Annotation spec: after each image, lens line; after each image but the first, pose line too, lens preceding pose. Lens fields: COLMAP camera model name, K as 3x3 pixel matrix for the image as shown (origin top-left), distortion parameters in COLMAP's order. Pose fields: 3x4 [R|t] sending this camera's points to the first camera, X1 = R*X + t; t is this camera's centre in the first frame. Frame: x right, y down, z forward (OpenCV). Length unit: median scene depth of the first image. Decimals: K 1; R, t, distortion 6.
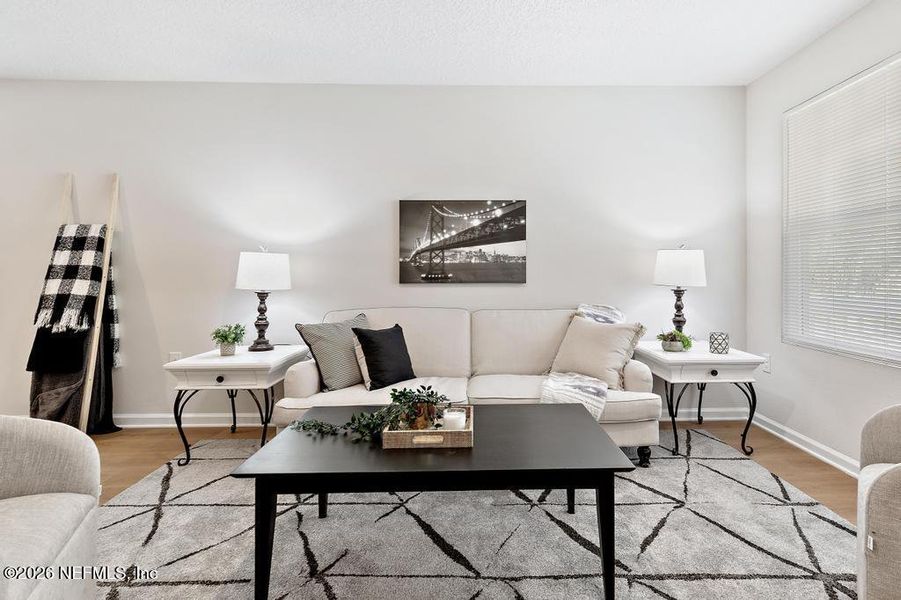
lens RADIAL K [[453.4, 0, 453.5], [0, 453.4, 275.1], [0, 0, 1]] dist [0.001318, 0.000136]
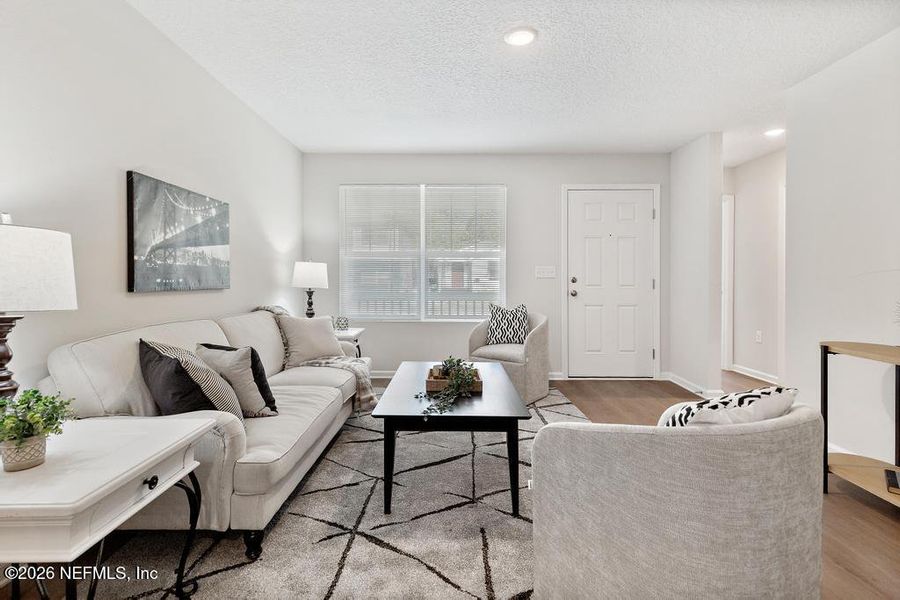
lens RADIAL K [[435.5, 0, 449.4], [0, 435.5, 285.7], [0, 0, 1]] dist [0.002300, 0.000134]
pose [[0.010400, -0.009310, 0.999903, -0.777308], [-0.002219, 0.999954, 0.009334, 0.001607], [-0.999943, -0.002316, 0.010379, 0.514766]]
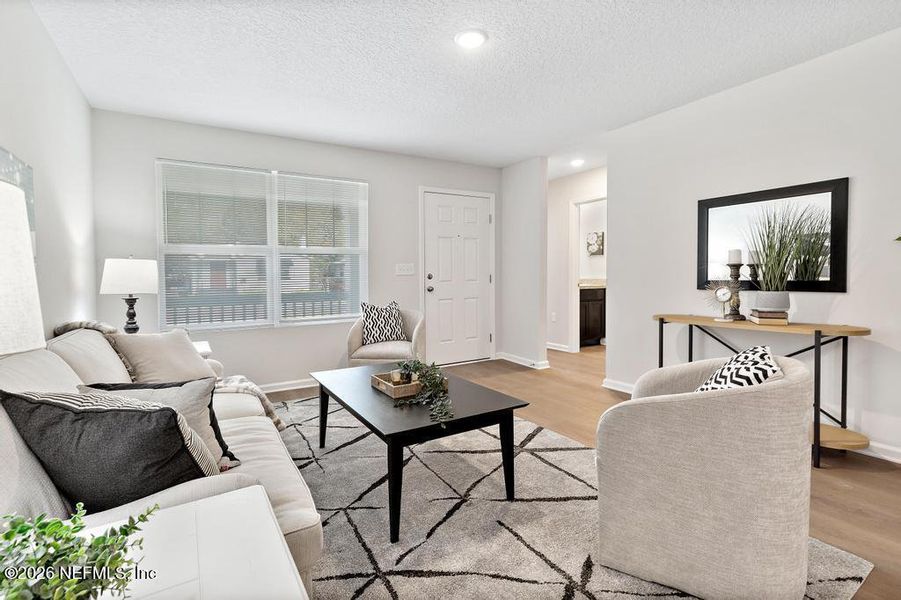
lens RADIAL K [[418.6, 0, 451.2], [0, 418.6, 288.4], [0, 0, 1]] dist [0.001270, 0.000372]
pose [[-0.519523, -0.011471, 0.854380, -0.649795], [0.021428, 0.999421, 0.026448, -0.000375], [-0.854188, 0.032048, -0.518976, 0.805205]]
